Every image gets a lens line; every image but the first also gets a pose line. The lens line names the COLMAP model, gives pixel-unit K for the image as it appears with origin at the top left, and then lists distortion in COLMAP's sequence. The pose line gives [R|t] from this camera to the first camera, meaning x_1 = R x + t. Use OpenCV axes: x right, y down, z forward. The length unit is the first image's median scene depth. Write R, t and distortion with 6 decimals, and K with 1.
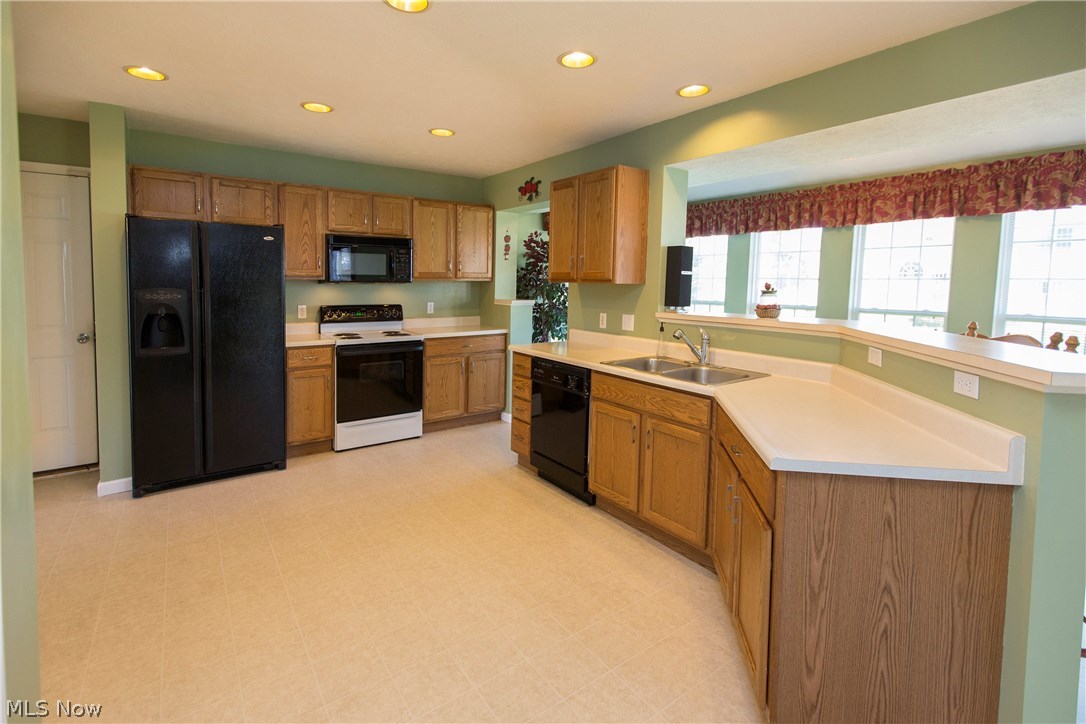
lens RADIAL K [[503.2, 0, 495.0], [0, 503.2, 357.9], [0, 0, 1]] dist [0.007663, -0.002163]
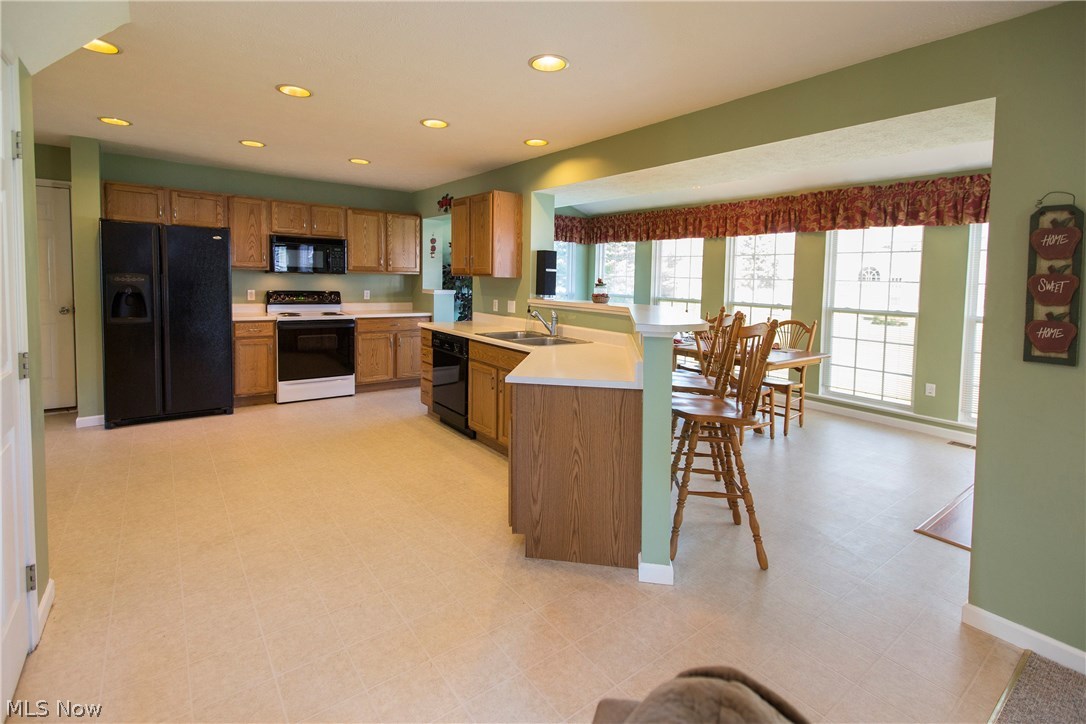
lens RADIAL K [[490.7, 0, 551.8], [0, 490.7, 352.0], [0, 0, 1]] dist [0.005329, -0.002899]
pose [[0.993993, 0.000748, 0.109441, 0.256982], [-0.000463, 0.999996, -0.002626, 0.060136], [-0.109442, 0.002560, 0.993990, -0.344914]]
